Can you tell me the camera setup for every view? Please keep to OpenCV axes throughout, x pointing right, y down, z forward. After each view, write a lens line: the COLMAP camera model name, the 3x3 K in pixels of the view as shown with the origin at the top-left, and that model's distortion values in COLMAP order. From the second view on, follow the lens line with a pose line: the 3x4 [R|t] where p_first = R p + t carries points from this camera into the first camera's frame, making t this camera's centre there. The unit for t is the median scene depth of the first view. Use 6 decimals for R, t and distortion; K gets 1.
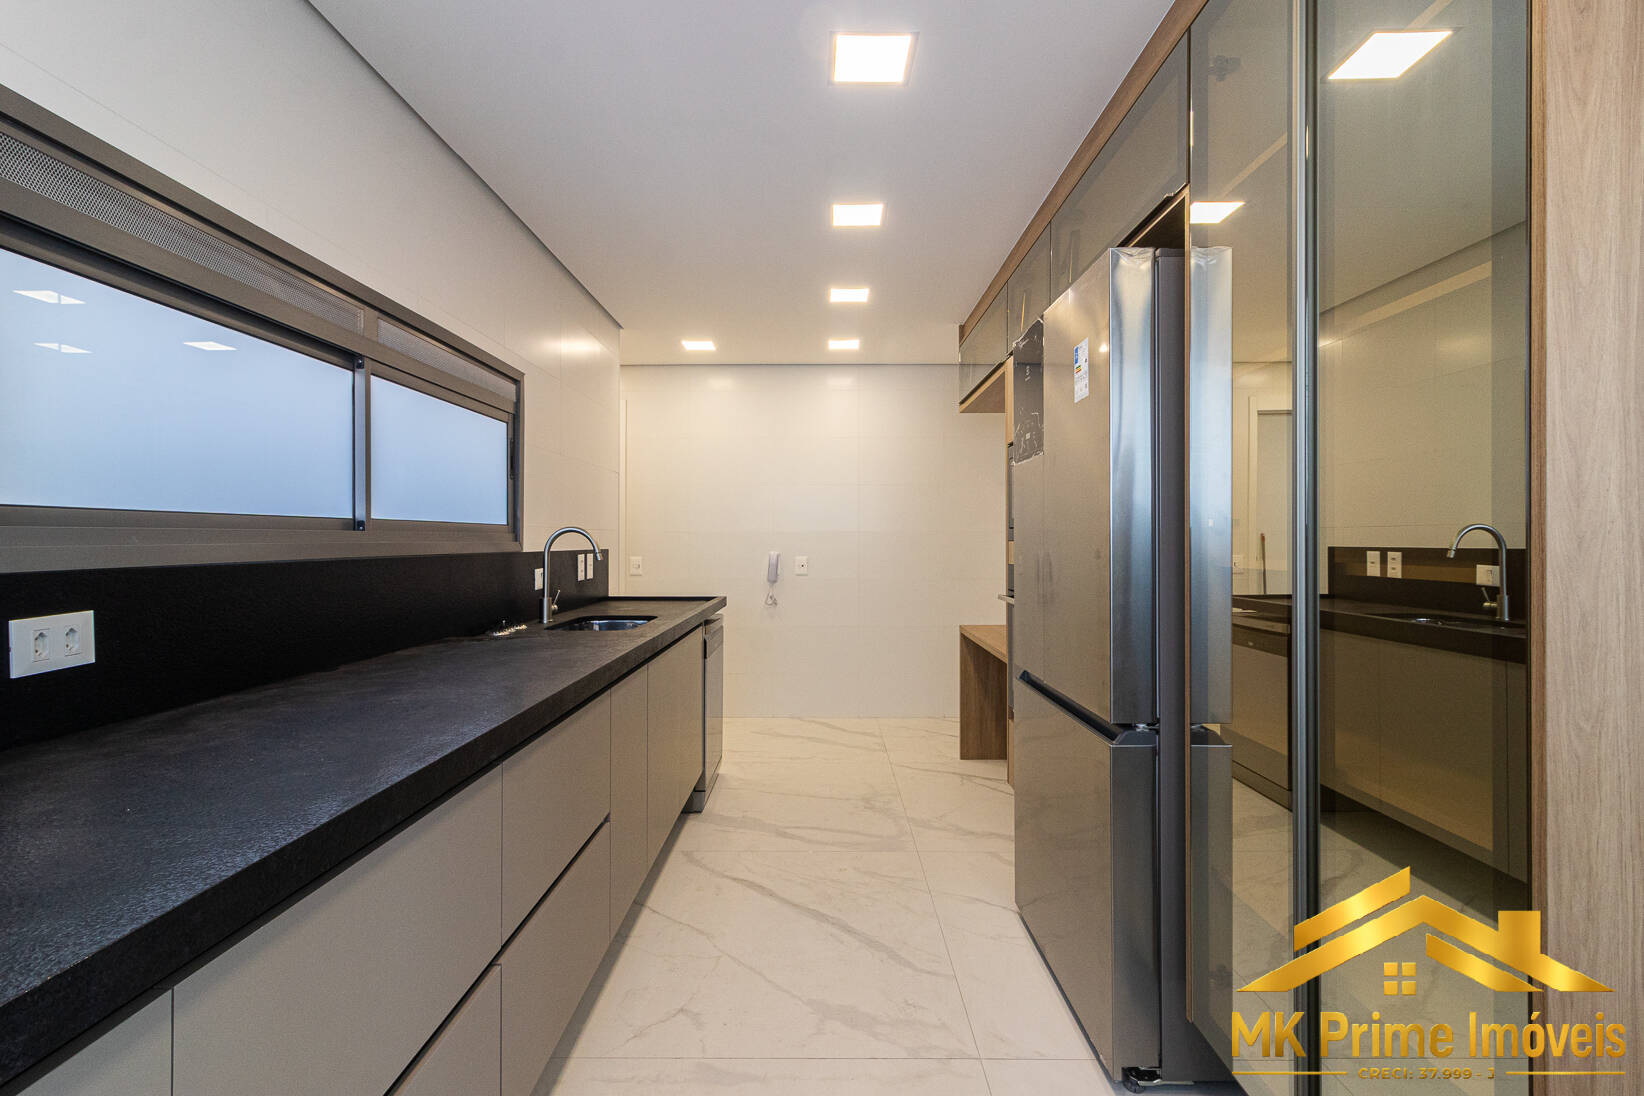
lens RADIAL K [[757.0, 0, 821.8], [0, 757.0, 542.5], [0, 0, 1]] dist [0.075897, 0.001269]
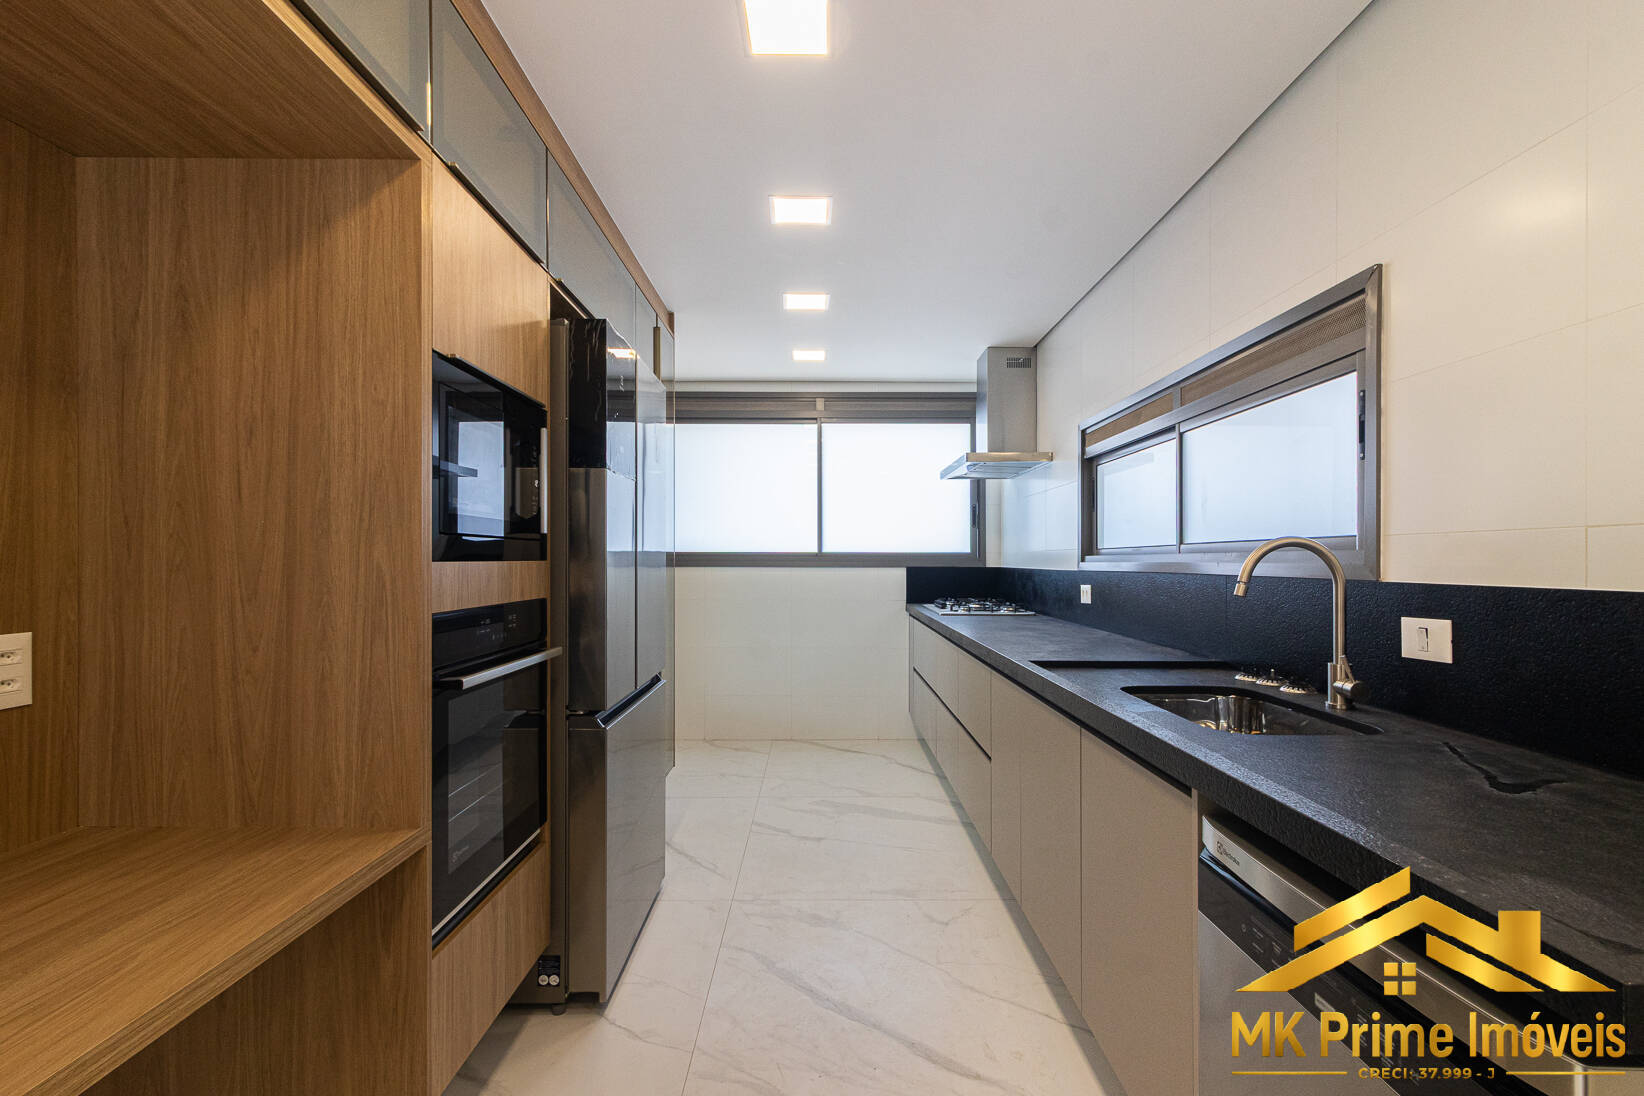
lens RADIAL K [[757.0, 0, 822.9], [0, 757.0, 554.6], [0, 0, 1]] dist [0.075897, 0.001269]
pose [[-0.999973, -0.001556, -0.007215, 0.028906], [-0.001543, 0.999997, -0.001903, -0.008113], [0.007218, -0.001892, -0.999972, 1.935797]]
